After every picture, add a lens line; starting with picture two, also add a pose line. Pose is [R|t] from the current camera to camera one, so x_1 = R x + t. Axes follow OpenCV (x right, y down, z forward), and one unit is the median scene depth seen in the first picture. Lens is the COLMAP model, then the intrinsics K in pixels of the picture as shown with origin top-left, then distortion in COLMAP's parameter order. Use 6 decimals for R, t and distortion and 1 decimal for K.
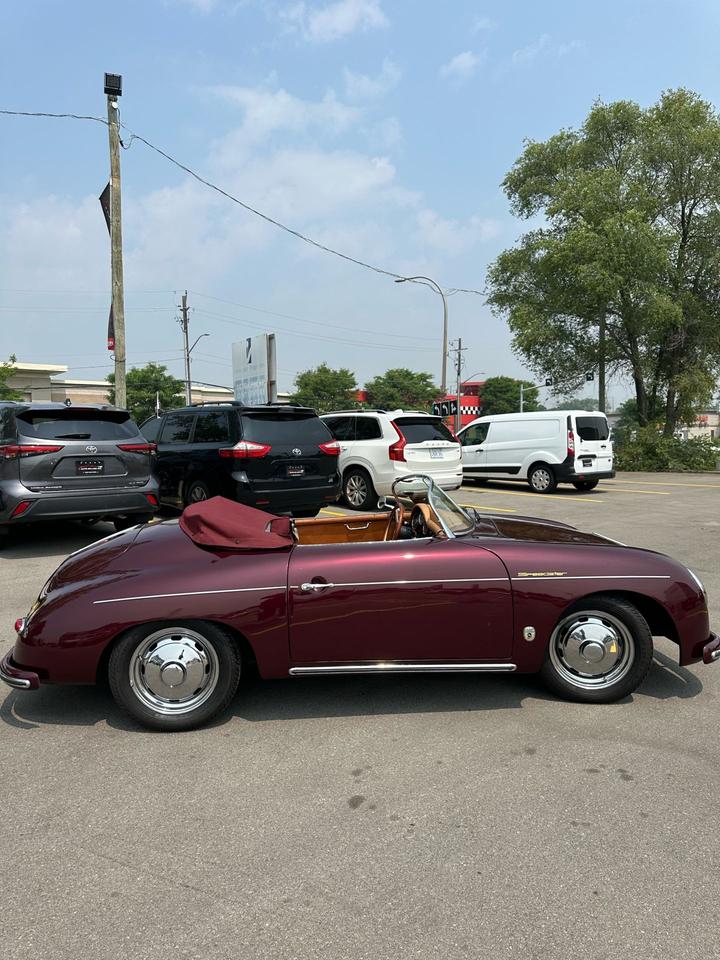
lens RADIAL K [[656.0, 0, 356.1], [0, 656.0, 491.5], [0, 0, 1]] dist [0.125208, -0.203377]
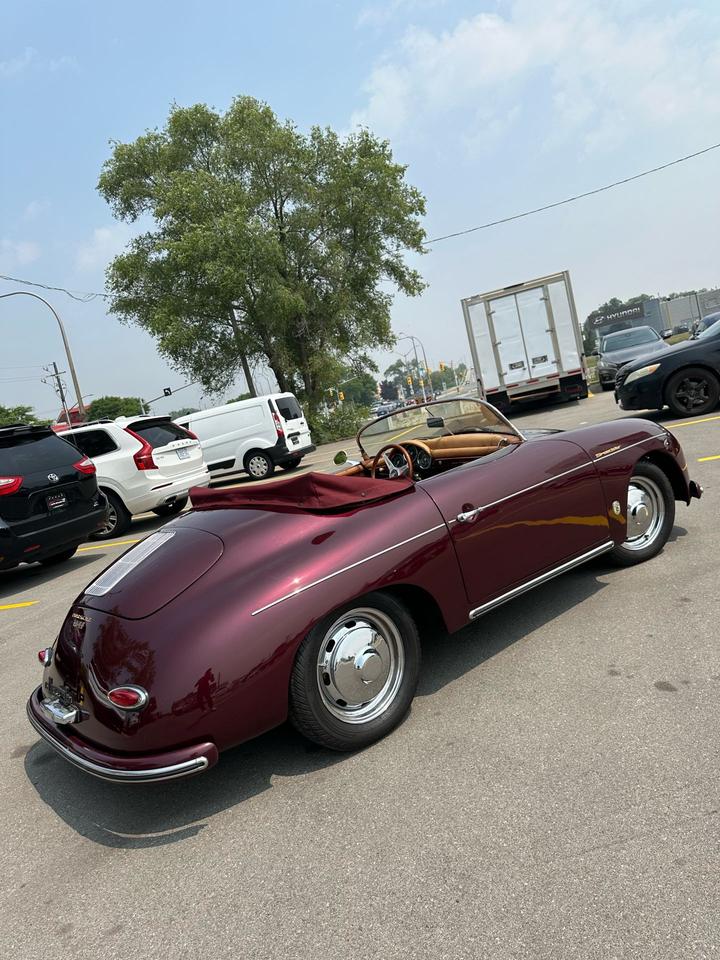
lens RADIAL K [[656.0, 0, 356.1], [0, 656.0, 491.5], [0, 0, 1]] dist [0.125208, -0.203377]
pose [[0.819154, -0.245916, 0.518181, -0.135115], [0.257134, 0.965004, 0.051483, 0.006251], [-0.512707, 0.091069, 0.853720, 0.067477]]
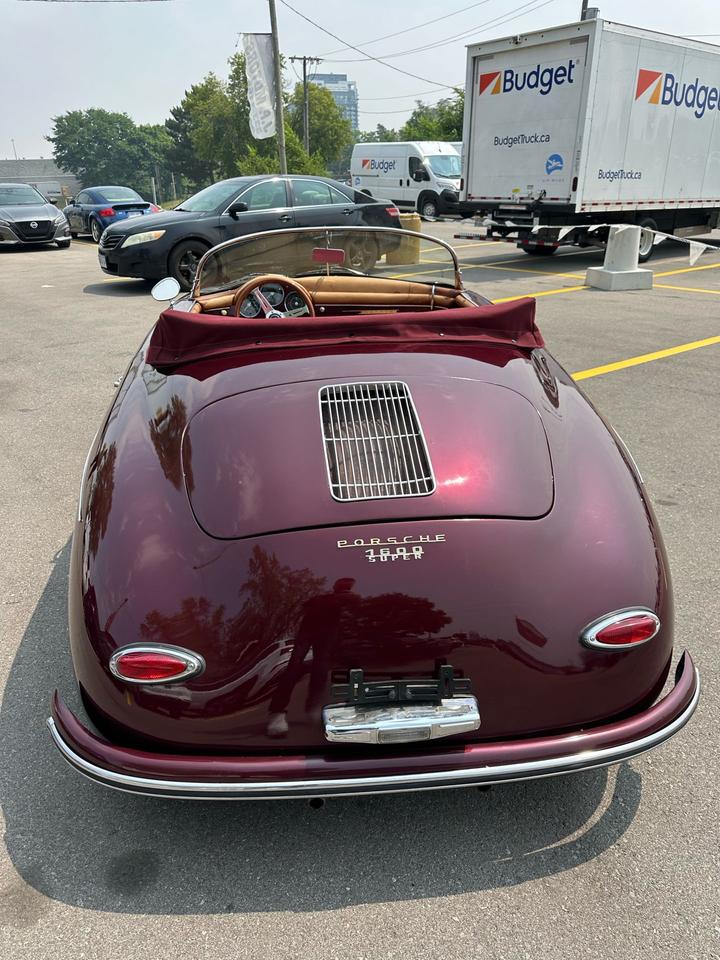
lens RADIAL K [[676.3, 0, 360.0], [0, 676.3, 480.0], [0, 0, 1]] dist [0.025953, -0.041970]
pose [[0.024348, -0.385804, 0.922259, -0.187841], [0.097662, 0.919038, 0.381879, -0.013665], [-0.994922, 0.080772, 0.060055, 0.251858]]
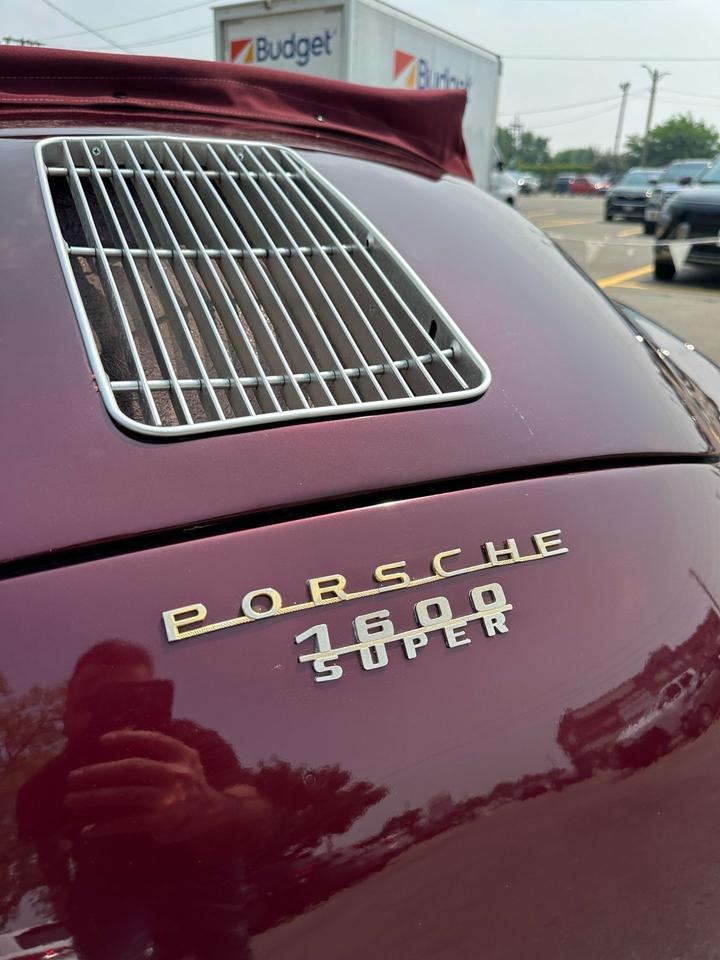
lens RADIAL K [[685.7, 0, 352.1], [0, 685.7, 476.0], [0, 0, 1]] dist [0.031332, -0.049491]
pose [[-0.297818, -0.352879, 0.887007, -0.126465], [0.056830, 0.920968, 0.385471, 0.016734], [-0.952930, 0.165209, -0.254227, 0.259999]]
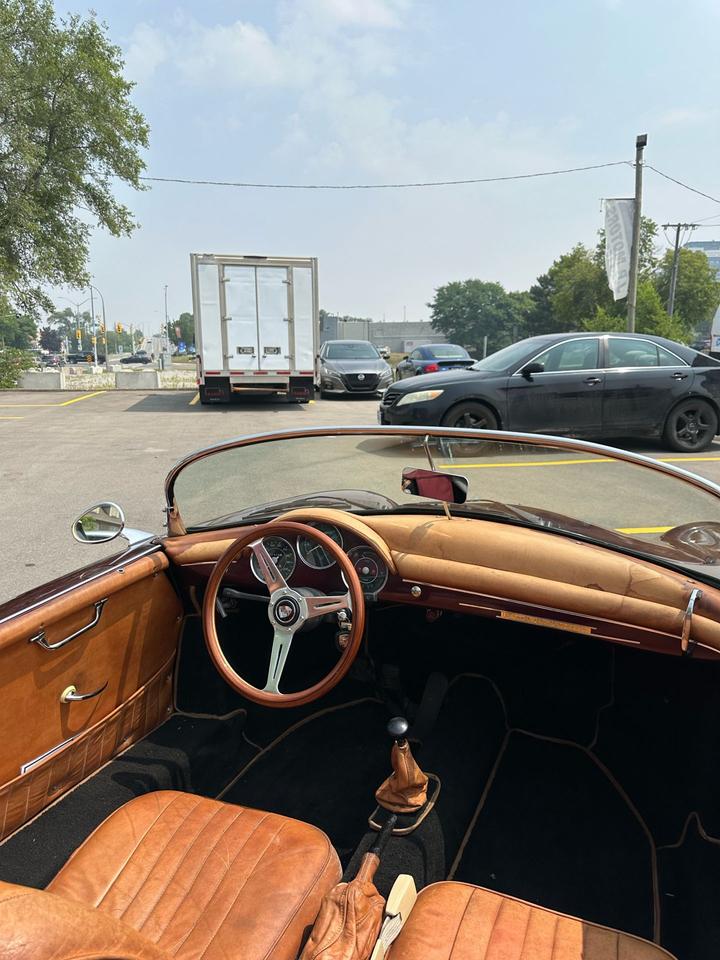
lens RADIAL K [[670.9, 0, 357.4], [0, 670.9, 475.0], [0, 0, 1]] dist [0.124144, -0.254767]
pose [[0.499221, -0.147216, 0.853877, -0.055164], [0.063687, 0.989030, 0.133283, -0.013048], [-0.864131, -0.012156, 0.503120, 0.230161]]
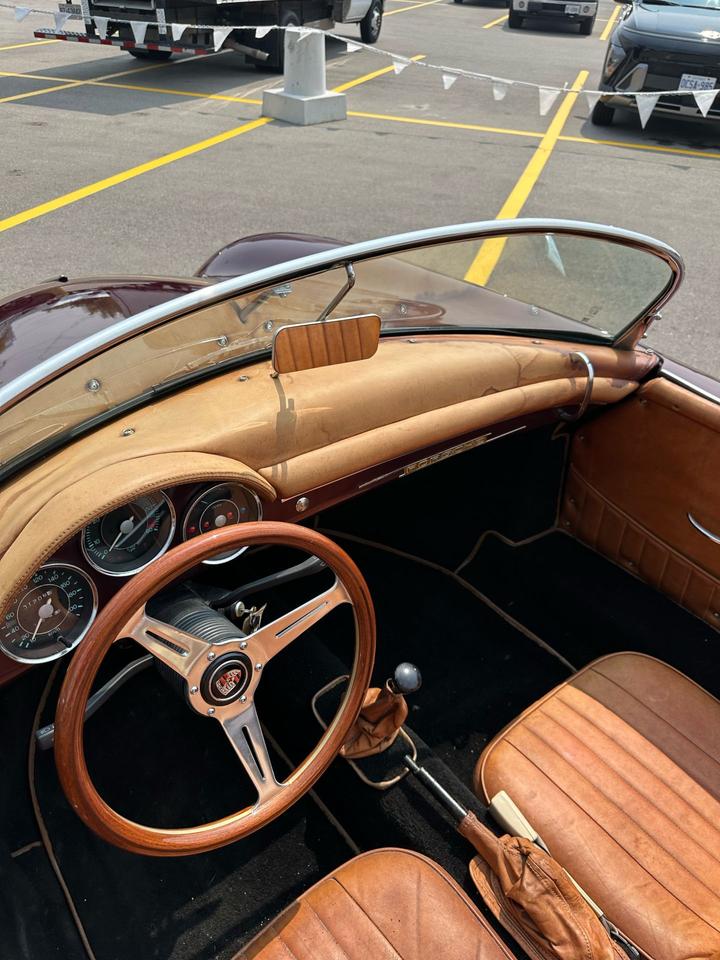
lens RADIAL K [[676.3, 0, 360.0], [0, 676.3, 480.0], [0, 0, 1]] dist [0.025953, -0.041970]
pose [[-0.541800, -0.523267, 0.657757, -0.012261], [0.037337, 0.766815, 0.640781, -0.025175], [-0.839678, 0.371734, -0.395923, 0.292844]]
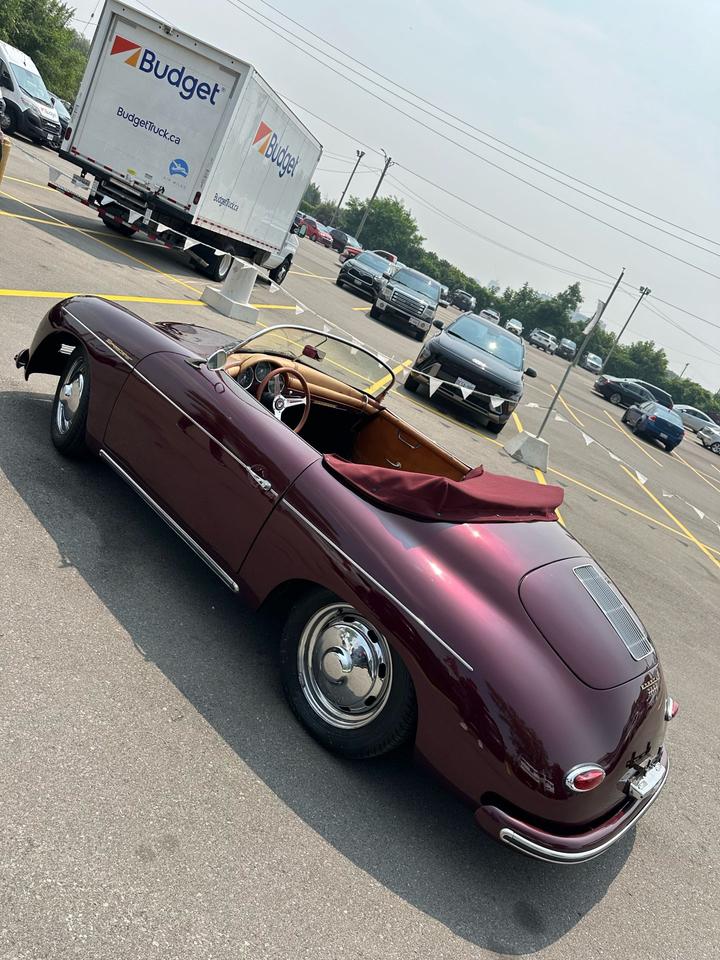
lens RADIAL K [[676.3, 0, 360.0], [0, 676.3, 480.0], [0, 0, 1]] dist [0.025953, -0.041970]
pose [[-0.595935, -0.485370, 0.639748, -0.152302], [-0.356950, 0.873742, 0.330396, -0.043656], [-0.719339, -0.031464, -0.693946, 0.420752]]
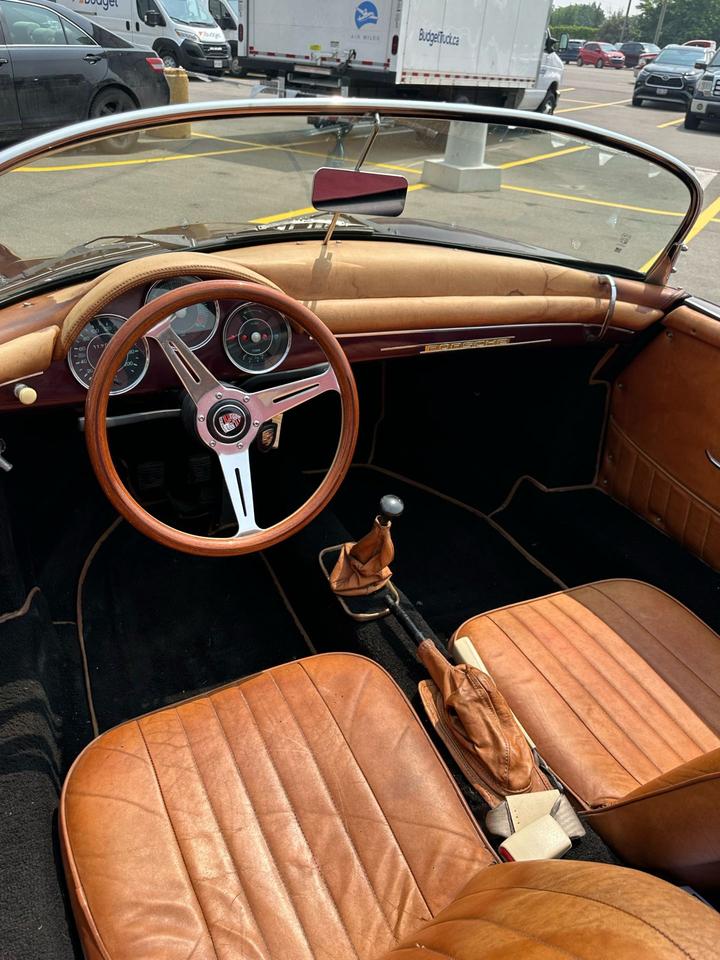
lens RADIAL K [[685.7, 0, 352.1], [0, 685.7, 476.0], [0, 0, 1]] dist [0.031332, -0.049491]
pose [[-0.322624, -0.504510, 0.800864, -0.038940], [0.017555, 0.842773, 0.537983, -0.011741], [-0.946364, 0.187625, -0.263042, 0.293554]]
